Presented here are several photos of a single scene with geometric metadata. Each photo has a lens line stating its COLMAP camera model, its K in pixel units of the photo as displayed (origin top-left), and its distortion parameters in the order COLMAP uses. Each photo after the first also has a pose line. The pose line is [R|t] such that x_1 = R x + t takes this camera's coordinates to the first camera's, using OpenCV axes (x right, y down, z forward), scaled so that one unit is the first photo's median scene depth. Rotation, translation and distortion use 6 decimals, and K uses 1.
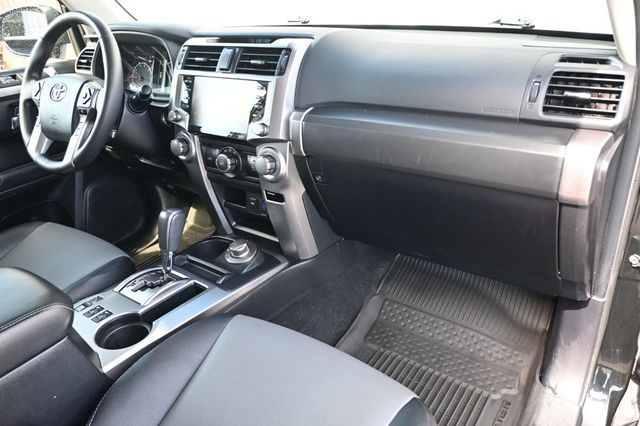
lens RADIAL K [[476.8, 0, 320.0], [0, 476.8, 213.0], [0, 0, 1]] dist [-0.034732, -0.000307]
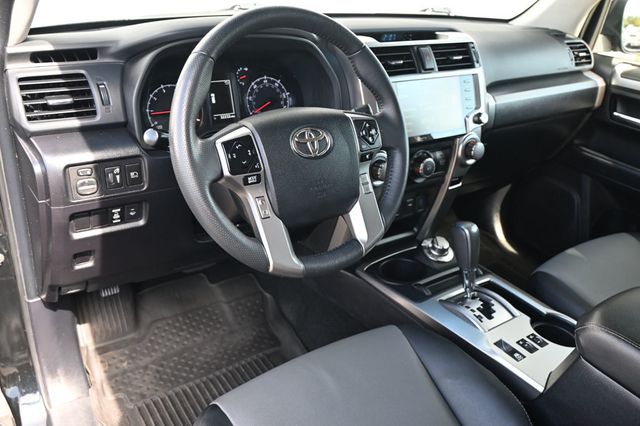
lens RADIAL K [[530.0, 0, 320.0], [0, 530.0, 213.0], [0, 0, 1]] dist [-0.004168, -0.004431]
pose [[0.330331, -0.355156, 0.874497, -1.204825], [0.330964, 0.911265, 0.245070, -0.345535], [-0.883937, 0.208473, 0.418563, 0.750978]]
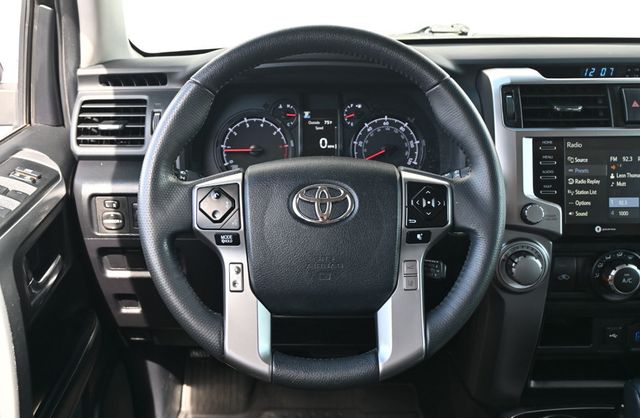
lens RADIAL K [[709.0, 0, 320.0], [0, 709.0, 209.0], [0, 0, 1]] dist [-0.010476, 0.005173]
pose [[0.805156, -0.161736, 0.570583, -0.961836], [0.221992, 0.974344, -0.037070, -0.233900], [-0.549949, 0.156512, 0.820403, 0.473212]]
